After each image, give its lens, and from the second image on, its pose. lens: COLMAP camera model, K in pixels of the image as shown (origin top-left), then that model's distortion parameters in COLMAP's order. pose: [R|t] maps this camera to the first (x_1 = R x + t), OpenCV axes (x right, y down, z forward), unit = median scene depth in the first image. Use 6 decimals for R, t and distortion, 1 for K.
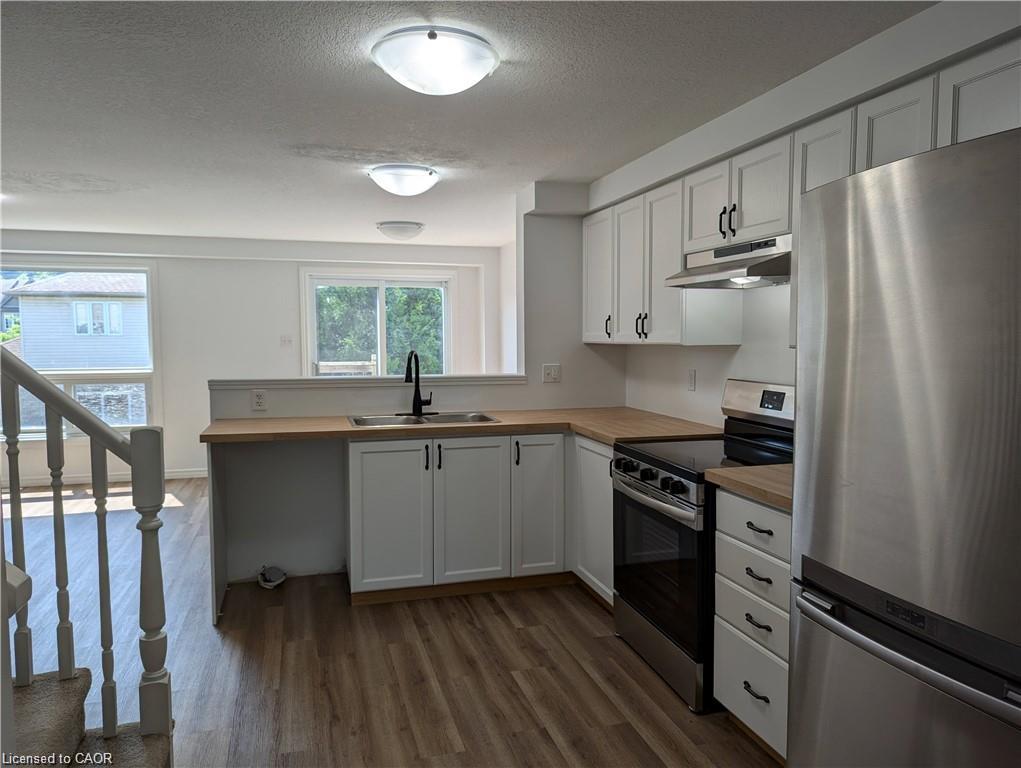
lens RADIAL K [[725.6, 0, 506.8], [0, 725.6, 380.0], [0, 0, 1]] dist [0.051873, -0.045418]
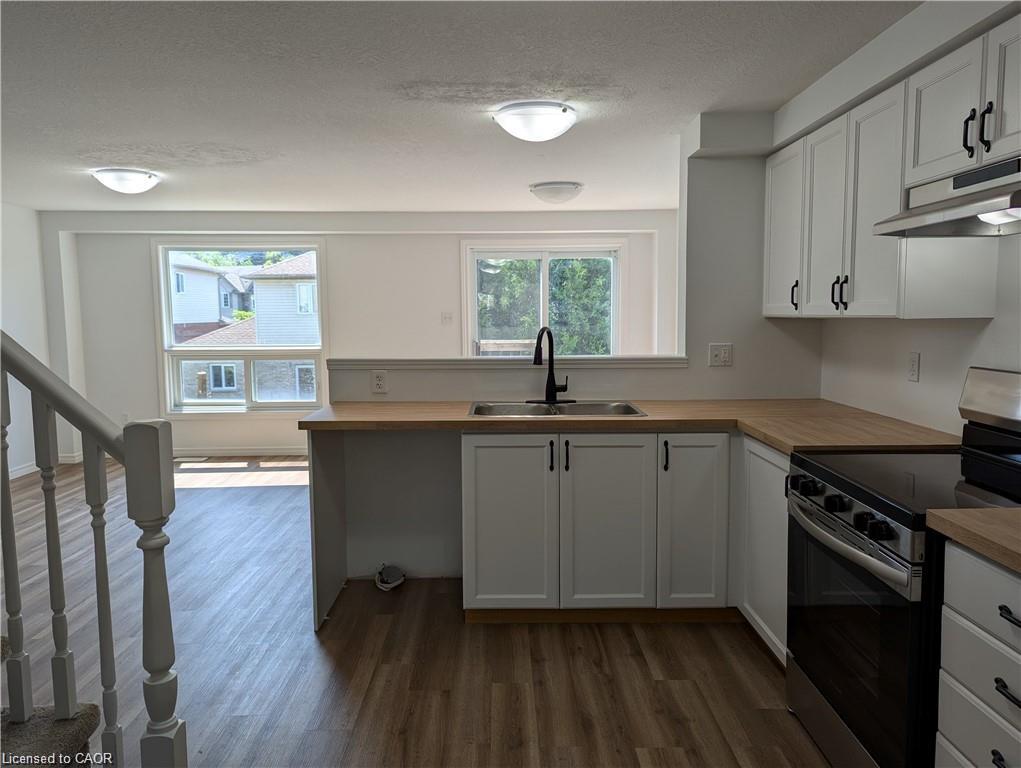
lens RADIAL K [[725.6, 0, 506.8], [0, 725.6, 380.0], [0, 0, 1]] dist [0.051873, -0.045418]
pose [[0.964781, 0.018748, -0.262387, 0.056468], [-0.010650, 0.999423, 0.032249, -0.006410], [0.262840, -0.028319, 0.964424, 0.191854]]
